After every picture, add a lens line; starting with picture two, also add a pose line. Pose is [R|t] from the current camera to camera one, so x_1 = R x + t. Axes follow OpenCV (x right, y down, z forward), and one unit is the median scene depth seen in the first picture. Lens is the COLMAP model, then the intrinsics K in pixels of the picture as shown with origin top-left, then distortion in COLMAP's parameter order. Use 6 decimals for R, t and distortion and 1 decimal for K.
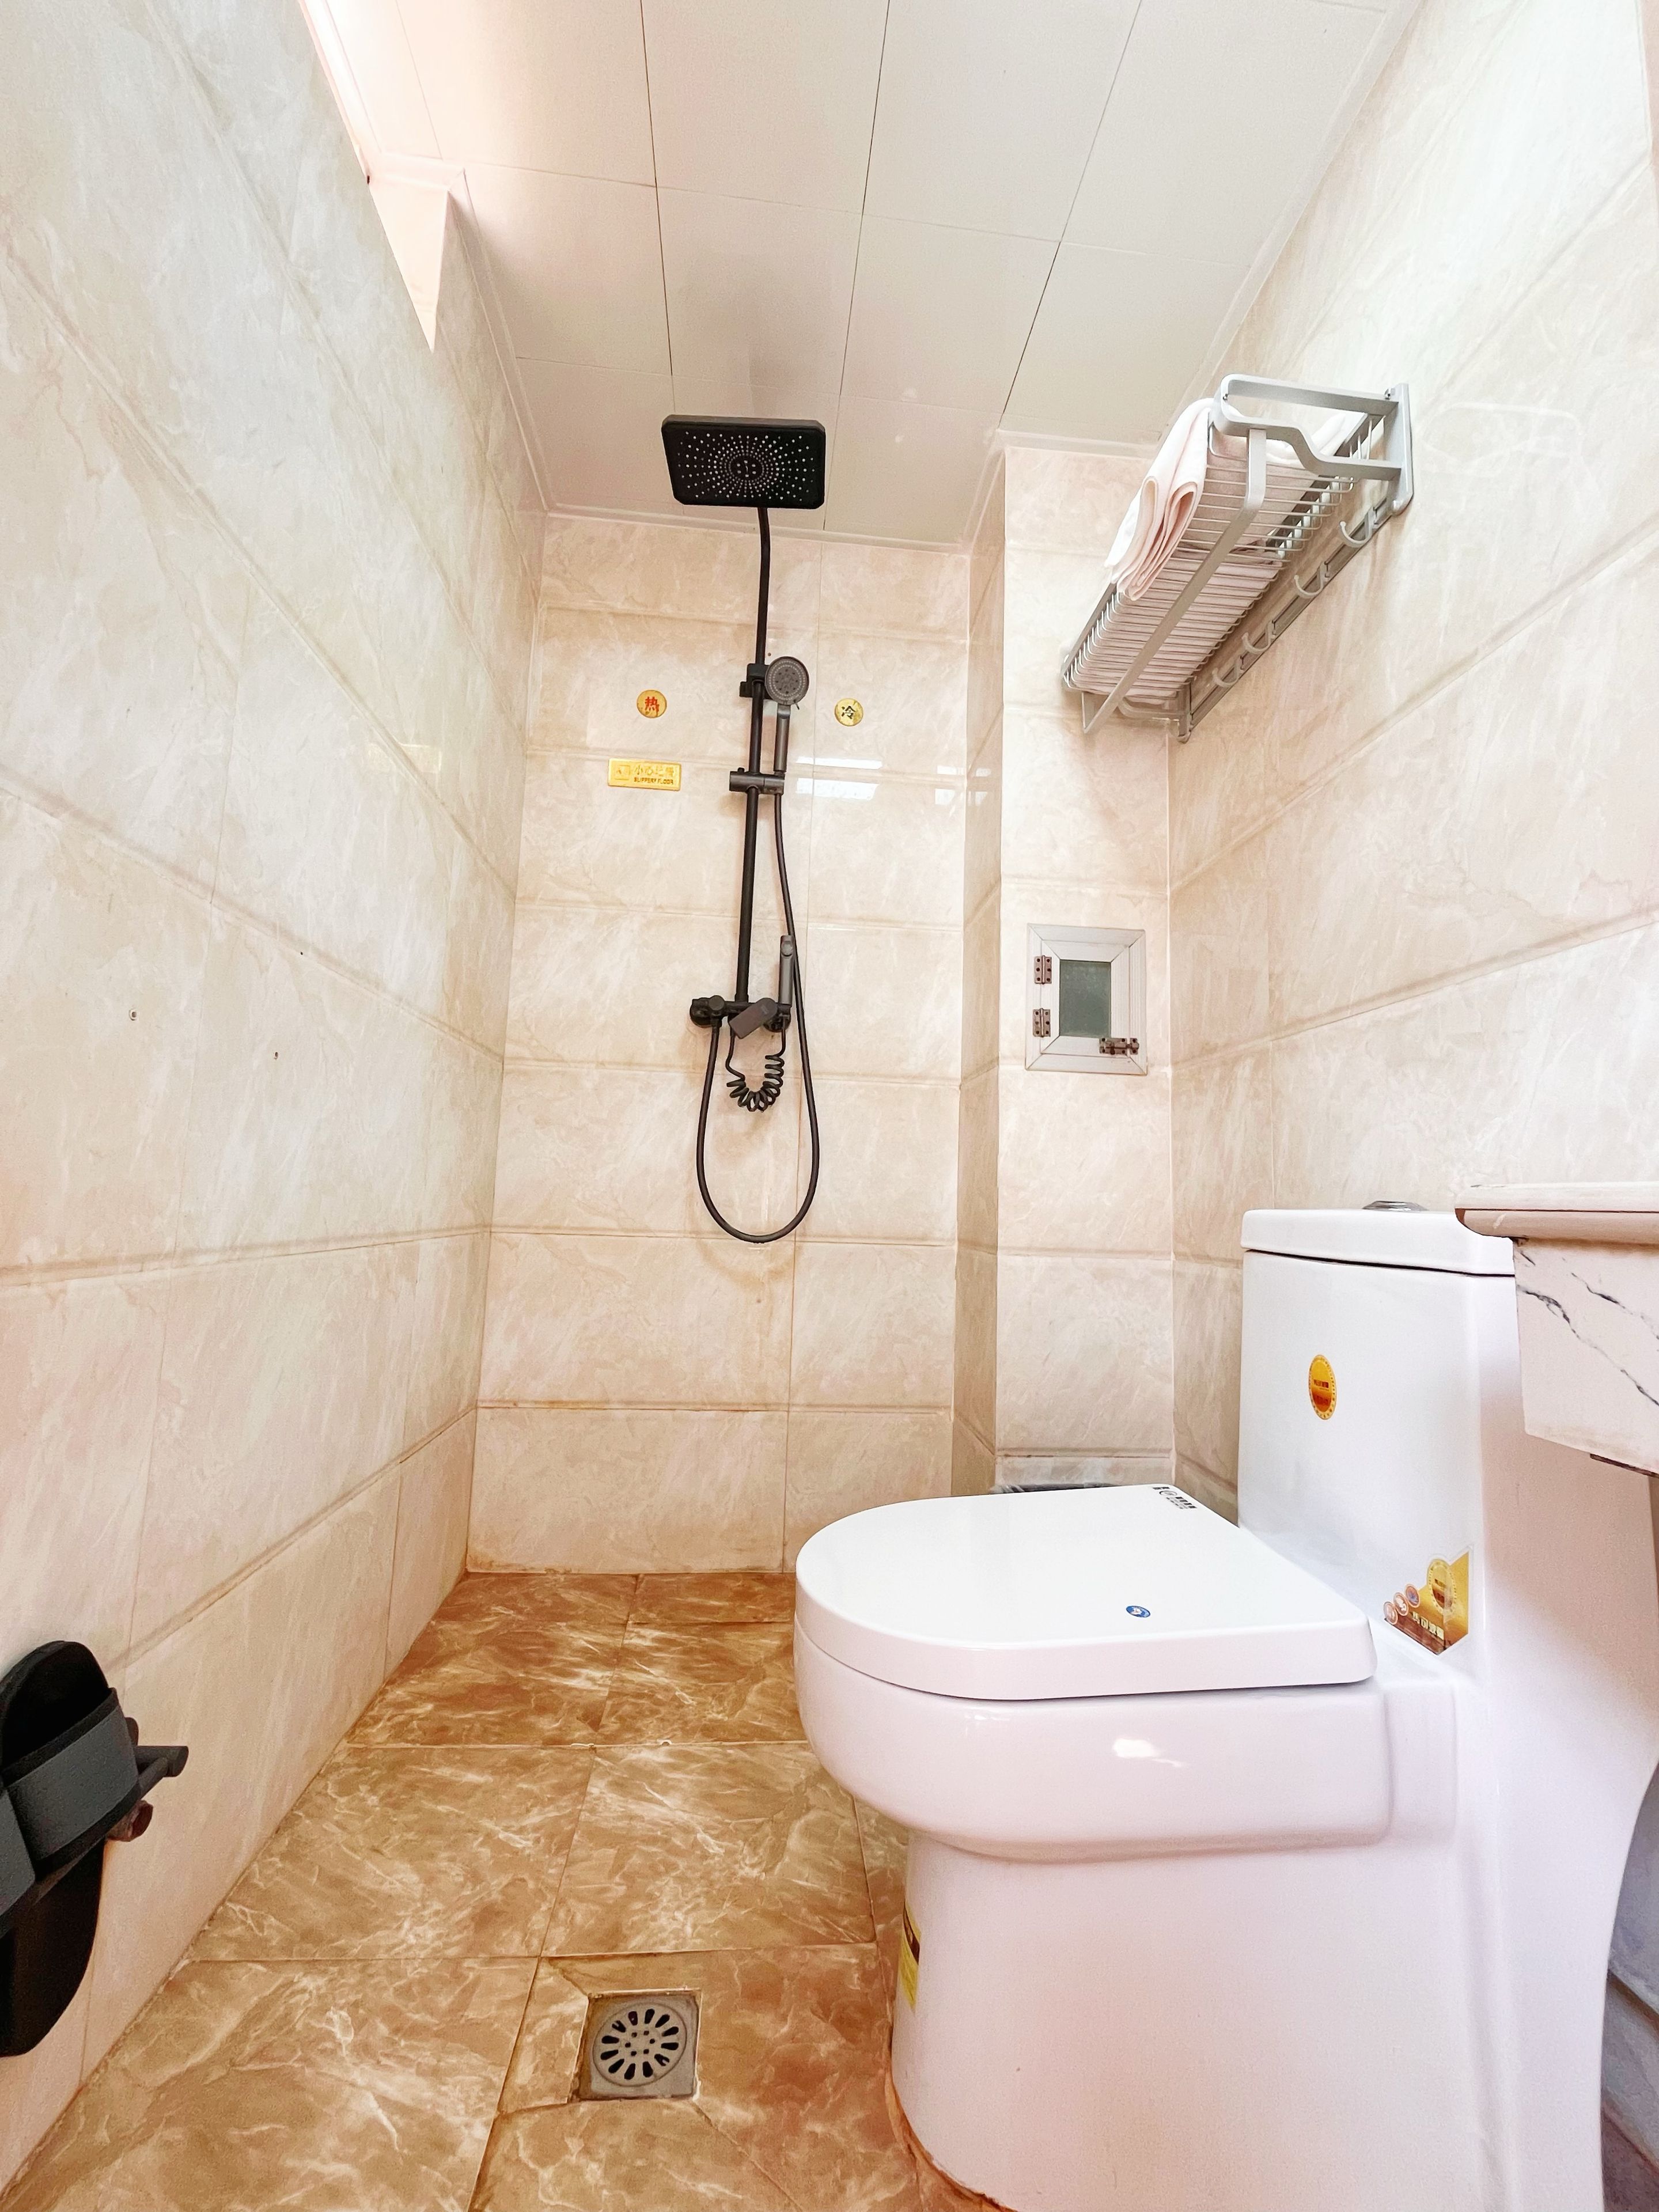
lens RADIAL K [[893.5, 0, 831.3], [0, 893.5, 1107.5], [0, 0, 1]] dist [-0.003119, 0.000584]
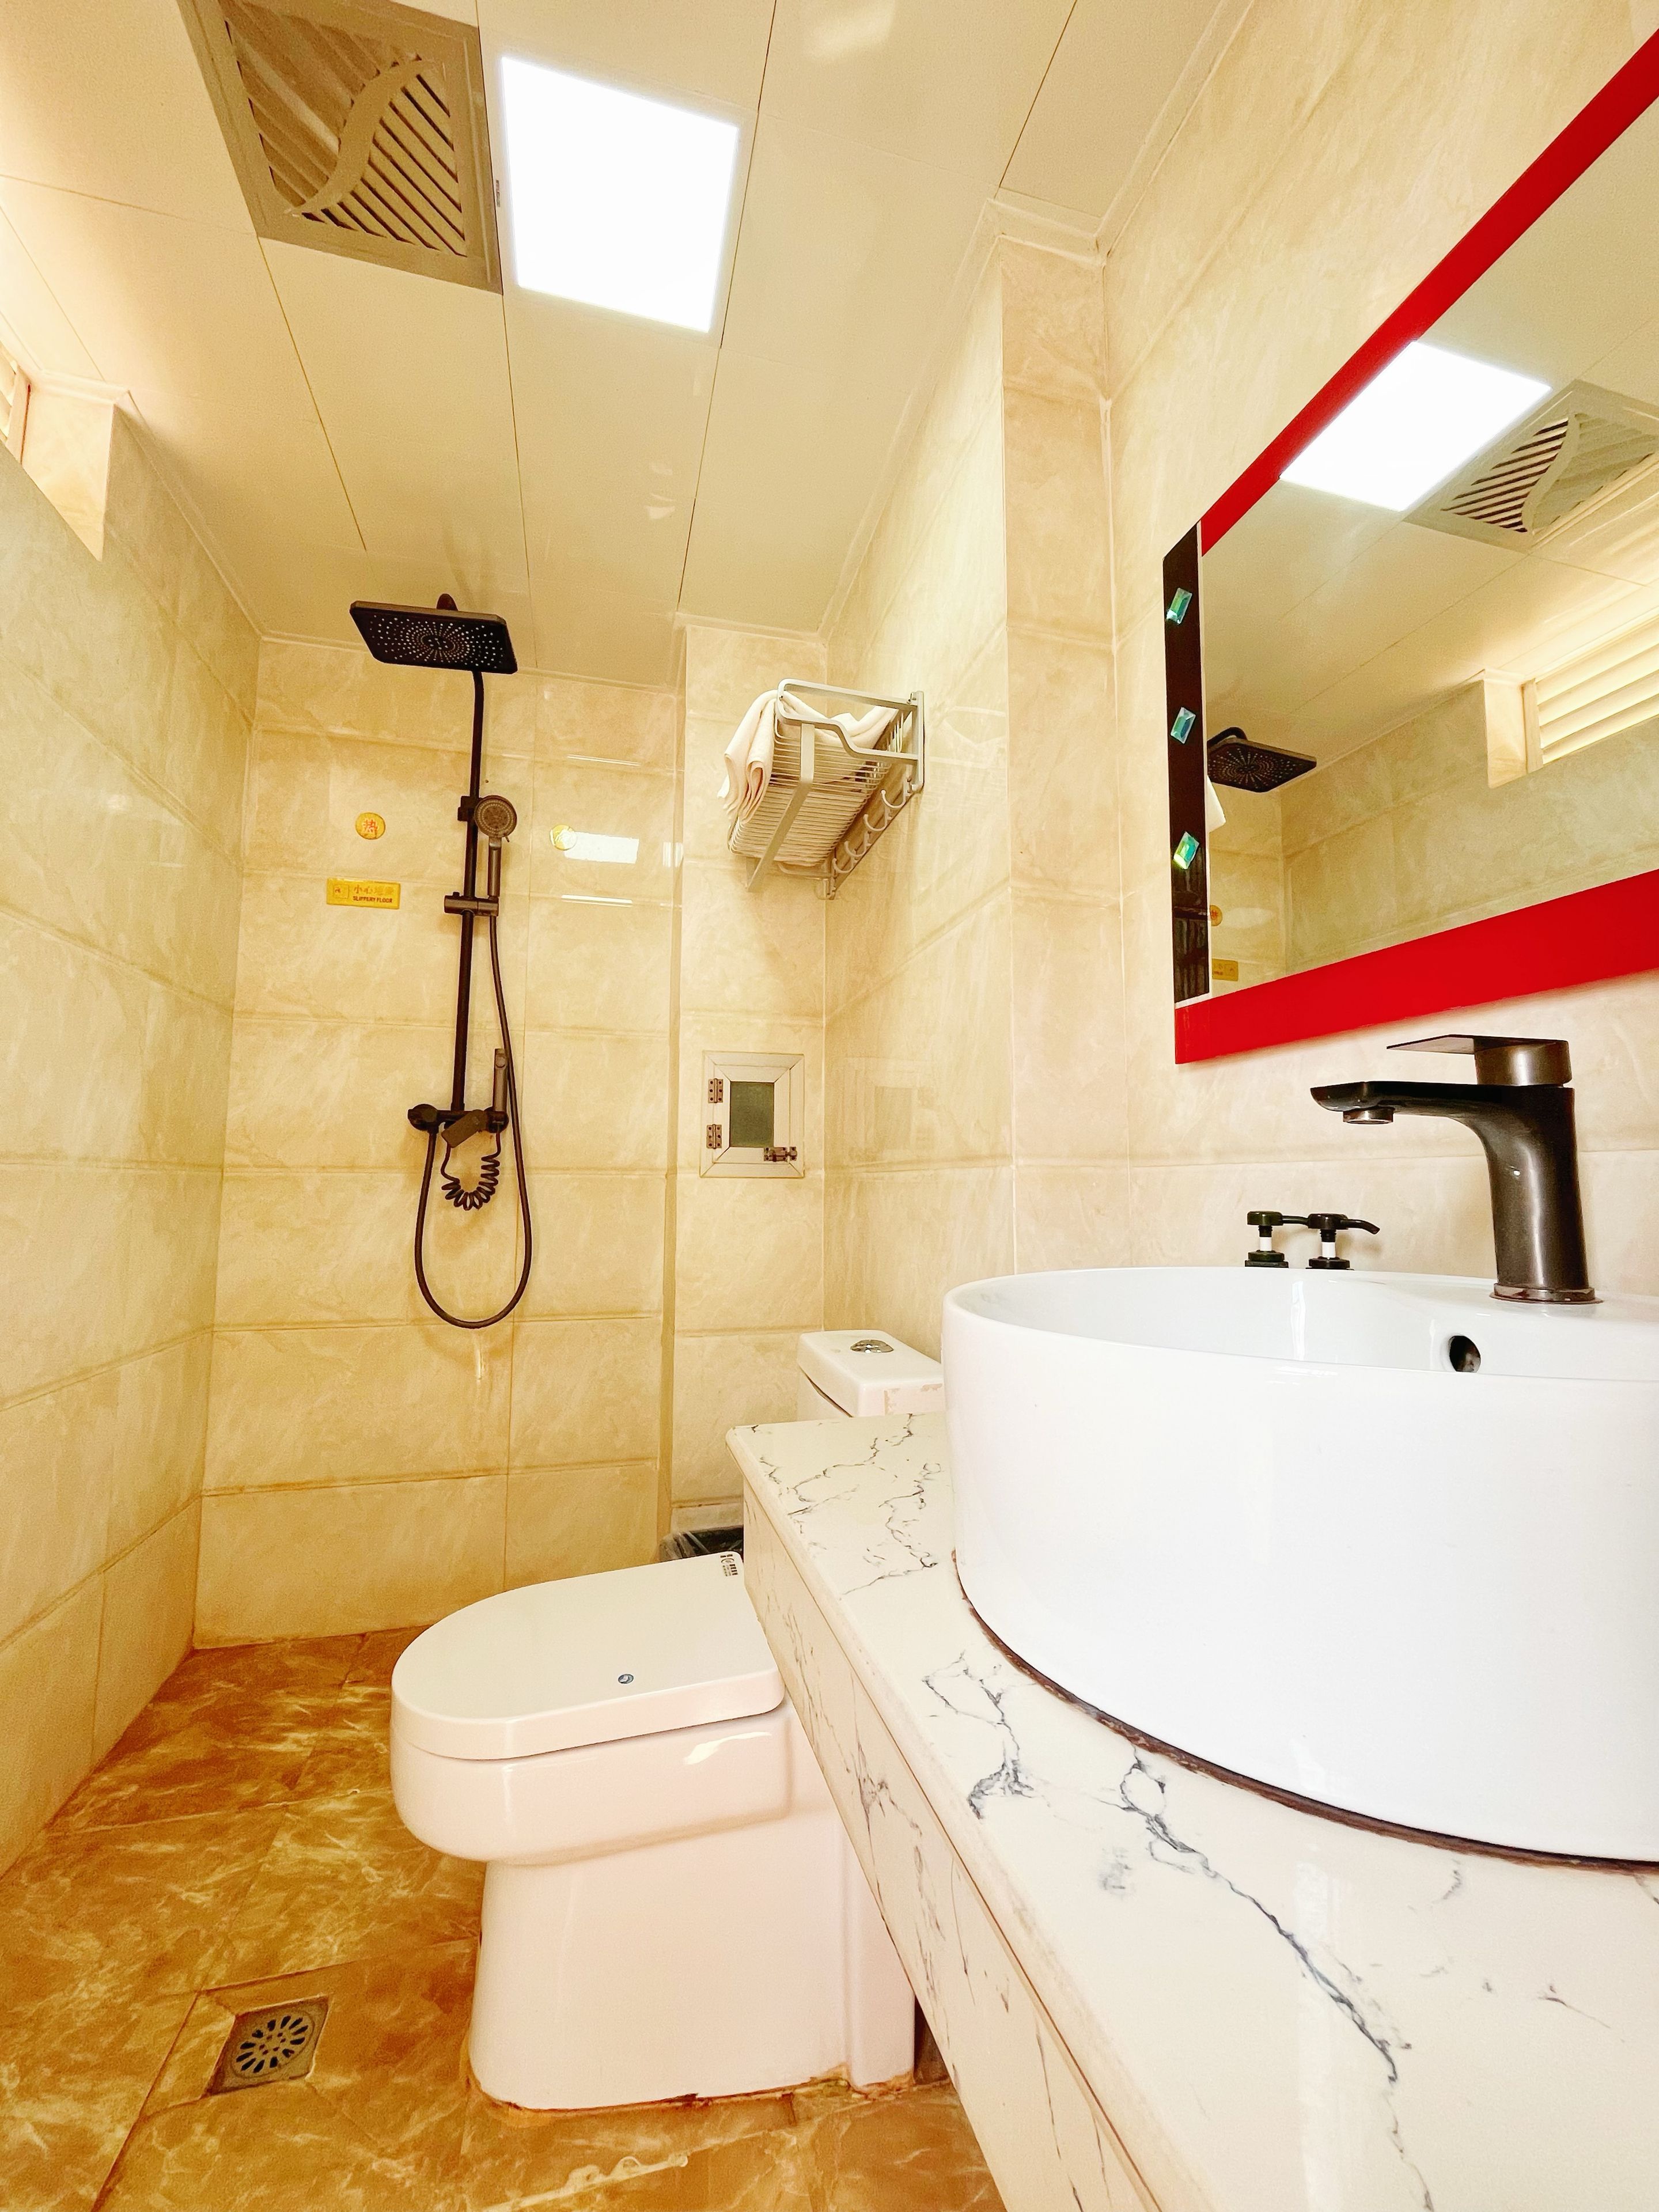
lens RADIAL K [[893.5, 0, 830.9], [0, 893.5, 1104.7], [0, 0, 1]] dist [-0.003119, 0.000584]
pose [[0.986037, -0.015475, 0.165805, 0.198650], [0.011862, 0.999671, 0.022760, -0.166820], [-0.166102, -0.020476, 0.985896, -0.191822]]
